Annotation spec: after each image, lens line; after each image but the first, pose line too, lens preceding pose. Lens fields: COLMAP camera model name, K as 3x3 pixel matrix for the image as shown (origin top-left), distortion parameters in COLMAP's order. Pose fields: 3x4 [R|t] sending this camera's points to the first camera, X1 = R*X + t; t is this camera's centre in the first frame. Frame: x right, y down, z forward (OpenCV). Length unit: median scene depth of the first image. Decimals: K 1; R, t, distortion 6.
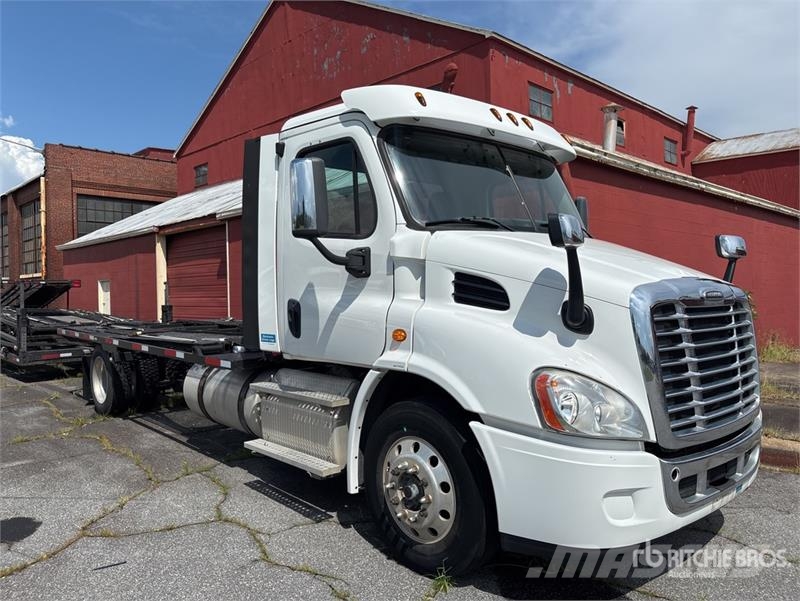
lens RADIAL K [[605.6, 0, 402.3], [0, 605.6, 298.8], [0, 0, 1]] dist [0.052050, -0.078346]
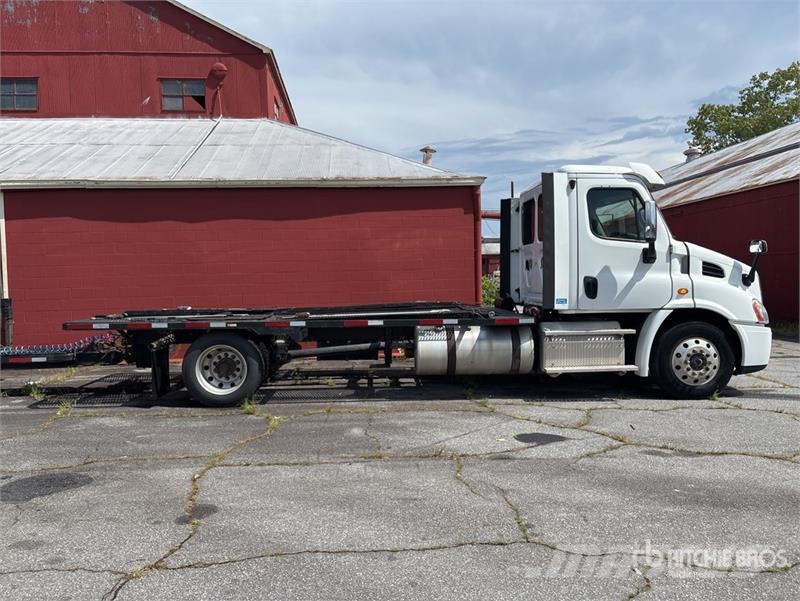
lens RADIAL K [[605.8, 0, 401.5], [0, 605.8, 298.8], [0, 0, 1]] dist [0.044157, -0.047957]
pose [[0.635898, -0.025815, 0.771341, -1.922730], [0.022347, 0.999637, 0.015032, 0.028172], [-0.771449, 0.007678, 0.636245, 0.352073]]
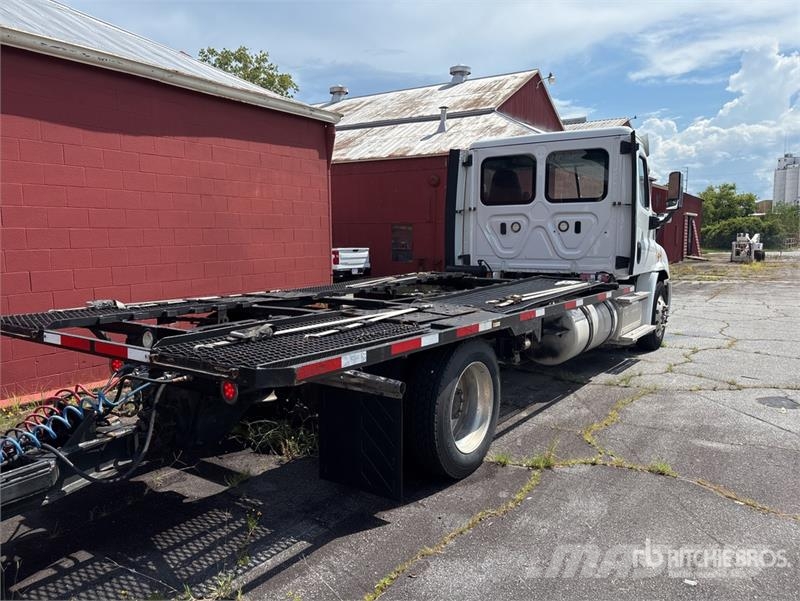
lens RADIAL K [[605.8, 0, 401.5], [0, 605.8, 298.8], [0, 0, 1]] dist [0.044157, -0.047957]
pose [[-0.233854, -0.089462, 0.968147, -1.797710], [0.019797, 0.995113, 0.096736, -0.018146], [-0.972070, 0.041788, -0.230940, 2.183633]]
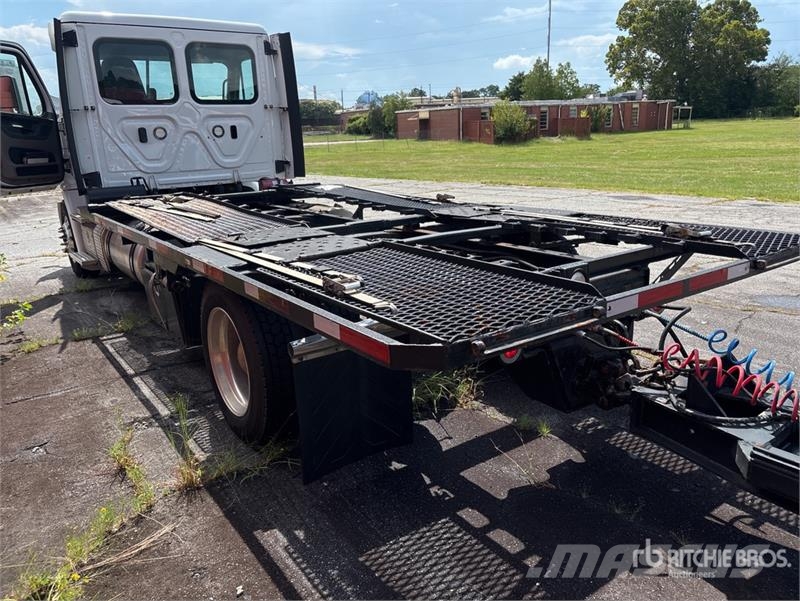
lens RADIAL K [[605.8, 0, 401.5], [0, 605.8, 298.8], [0, 0, 1]] dist [0.044157, -0.047957]
pose [[-0.992949, 0.014497, 0.117651, -0.790404], [0.047408, 0.958230, 0.282041, -0.056798], [-0.108648, 0.285630, -0.952161, 2.956171]]
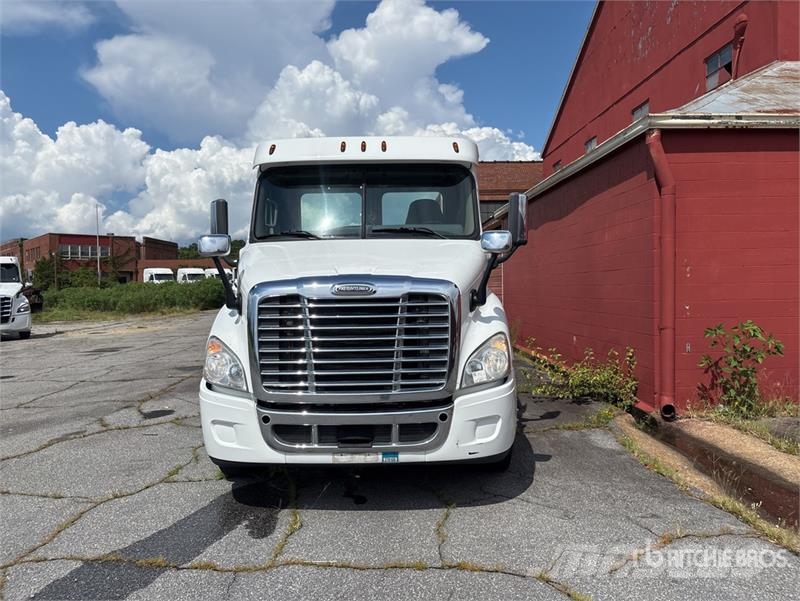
lens RADIAL K [[605.6, 0, 402.3], [0, 605.6, 298.8], [0, 0, 1]] dist [0.052050, -0.078346]
pose [[0.737939, 0.014392, -0.674714, 1.121993], [-0.001295, 0.999801, 0.019909, -0.008221], [0.674866, -0.013817, 0.737811, 0.139560]]
